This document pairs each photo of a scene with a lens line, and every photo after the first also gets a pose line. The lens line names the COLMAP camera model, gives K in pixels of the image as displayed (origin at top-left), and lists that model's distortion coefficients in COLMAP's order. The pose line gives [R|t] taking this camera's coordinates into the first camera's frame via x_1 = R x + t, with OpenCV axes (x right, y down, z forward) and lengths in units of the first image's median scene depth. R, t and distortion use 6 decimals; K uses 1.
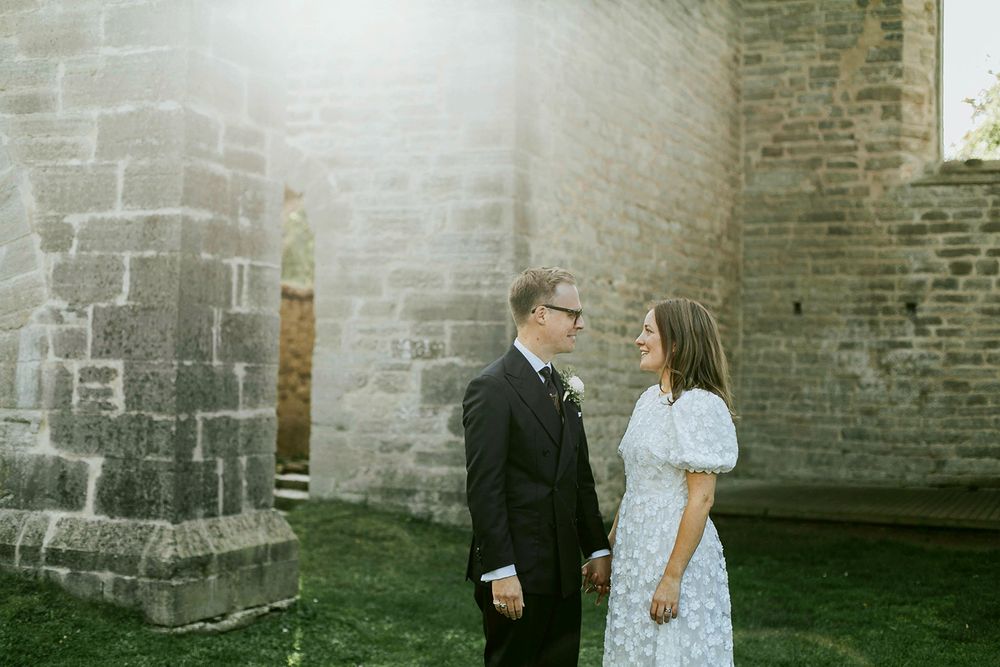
lens RADIAL K [[1498.1, 0, 500.4], [0, 1498.1, 332.8], [0, 0, 1]] dist [-0.144282, 0.115588]
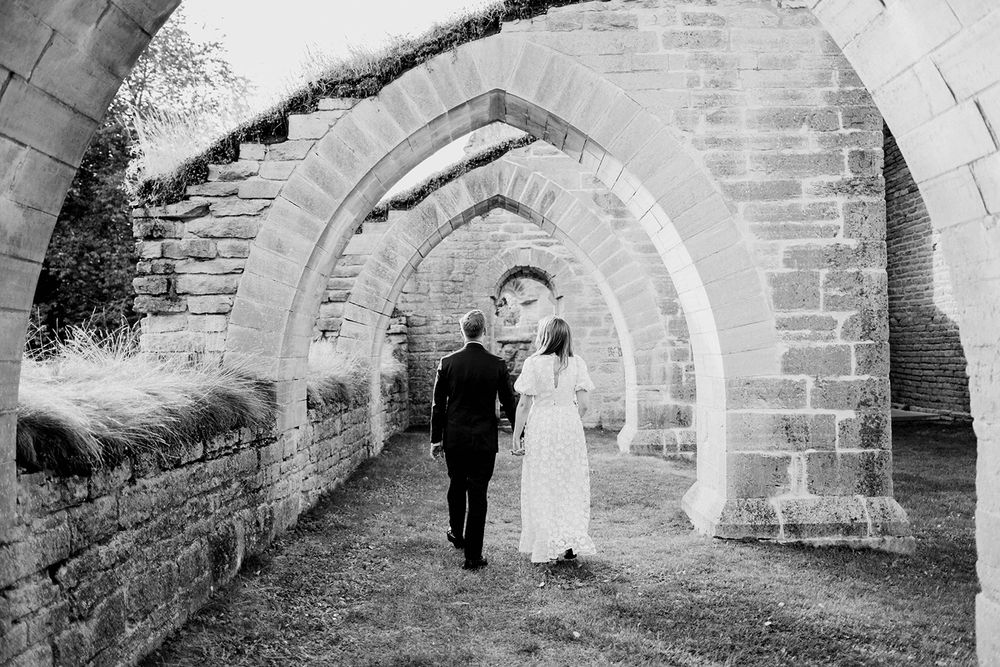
lens RADIAL K [[958.5, 0, 500.5], [0, 958.5, 329.1], [0, 0, 1]] dist [-0.068054, 0.056469]
pose [[0.926443, -0.024130, 0.375660, -0.494854], [0.024707, 0.999689, 0.003282, -0.019902], [-0.375623, 0.006240, 0.926752, -0.120111]]
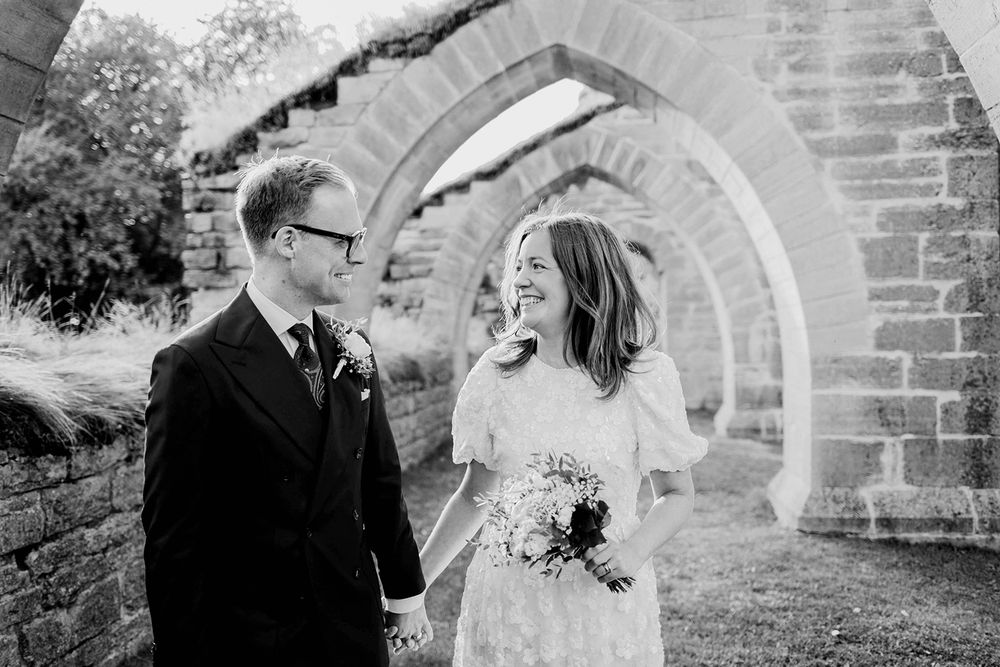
lens RADIAL K [[963.6, 0, 500.8], [0, 963.6, 330.4], [0, 0, 1]] dist [-0.075212, 0.072037]
pose [[0.966808, -0.034419, 0.253175, -0.462597], [0.029700, 0.999307, 0.022439, -0.016681], [-0.253771, -0.014175, 0.967160, -0.105189]]
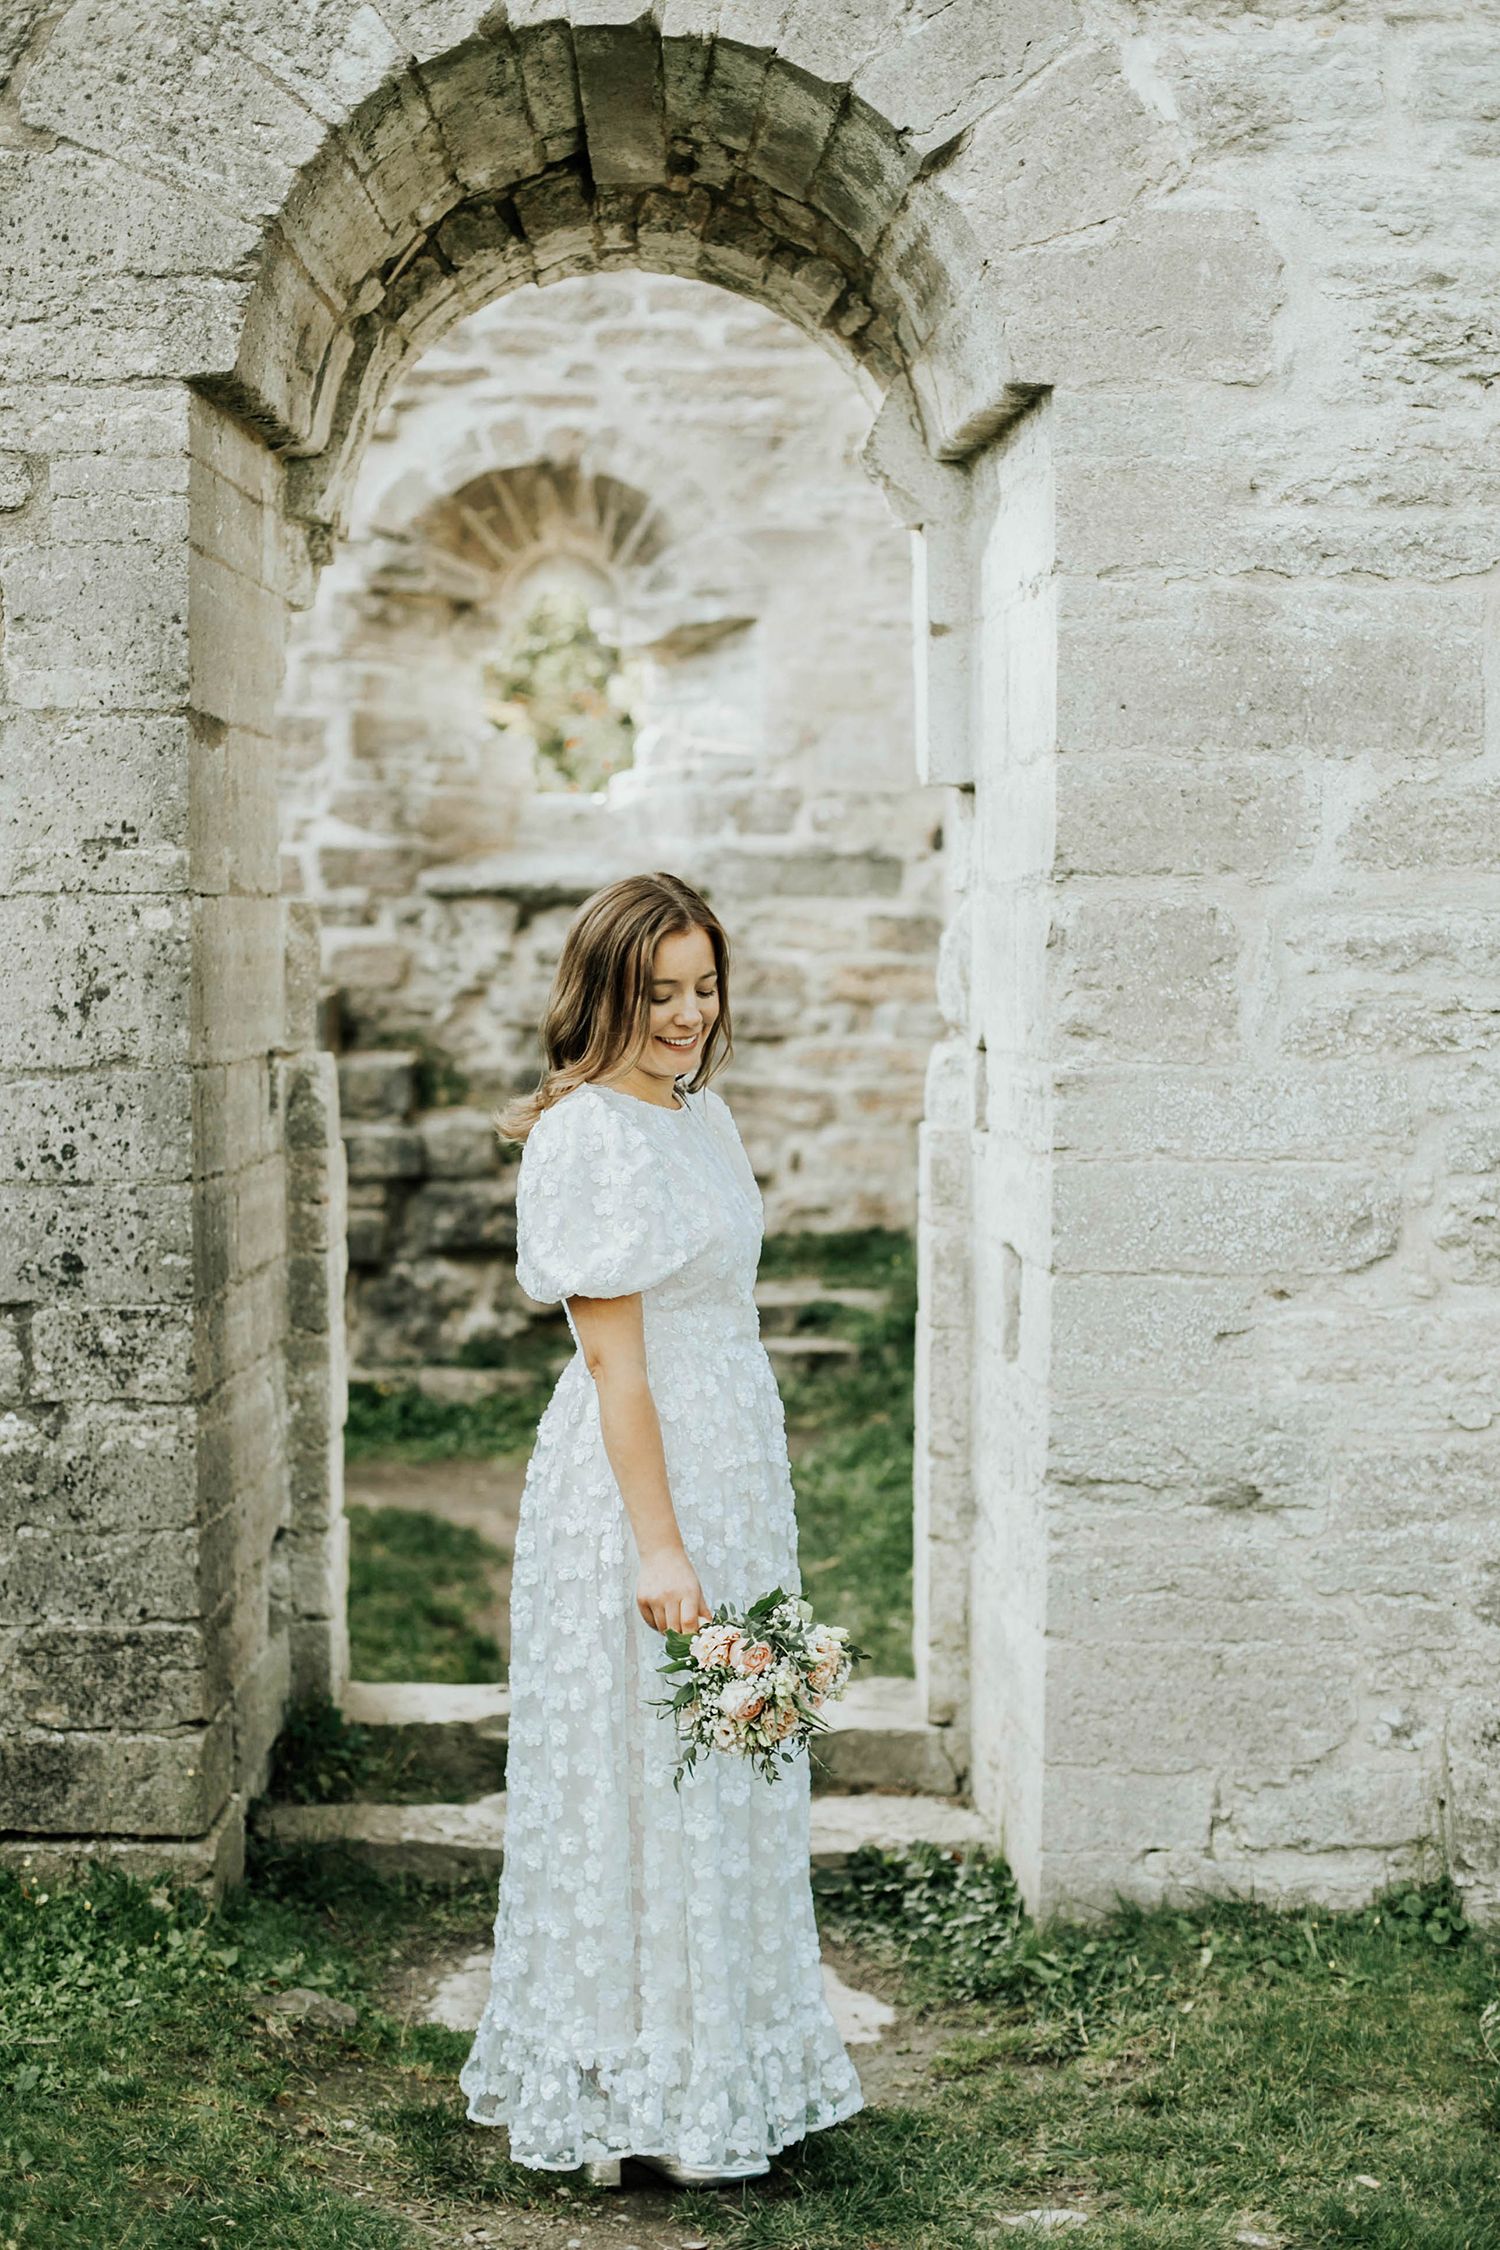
lens RADIAL K [[3327.5, 0, 747.6], [0, 3327.5, 1119.1], [0, 0, 1]] dist [-0.139351, 0.125382]
pose [[0.912951, -0.042649, 0.405834, -0.224934], [0.007460, 0.996102, 0.087898, -0.011530], [-0.408001, -0.077219, 0.909710, 0.474439]]
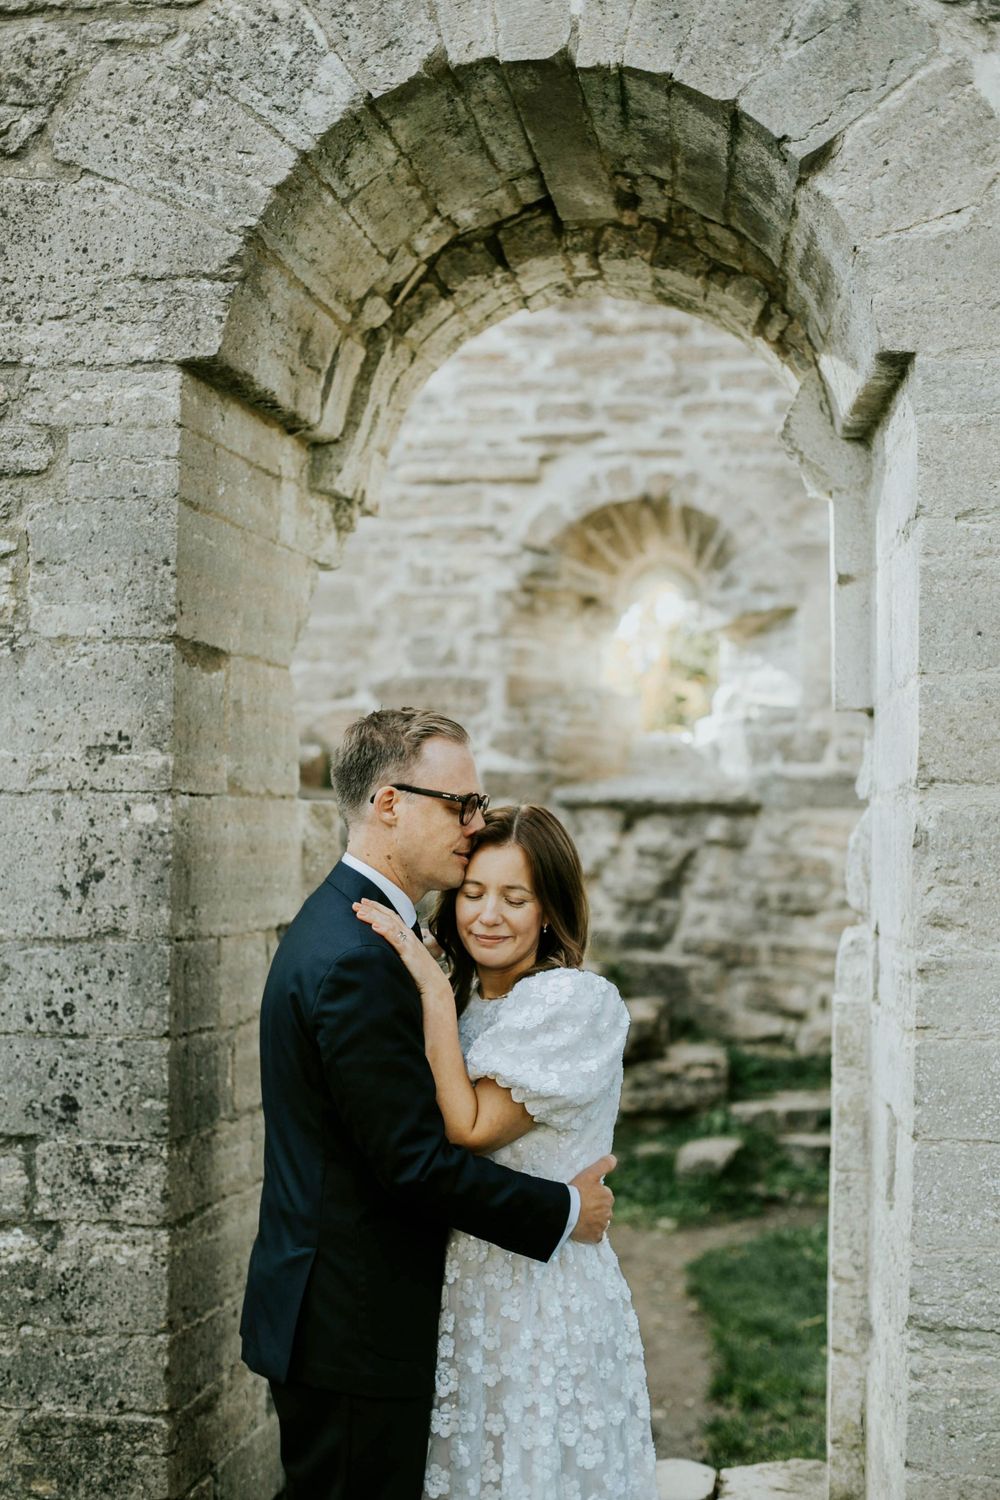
lens RADIAL K [[2168.1, 0, 497.8], [0, 2168.1, 748.4], [0, 0, 1]] dist [-0.149670, 0.144277]
pose [[0.967513, 0.000642, 0.252821, -0.177594], [0.001531, 0.999964, -0.008397, -0.008870], [-0.252817, 0.008511, 0.967477, 0.531887]]
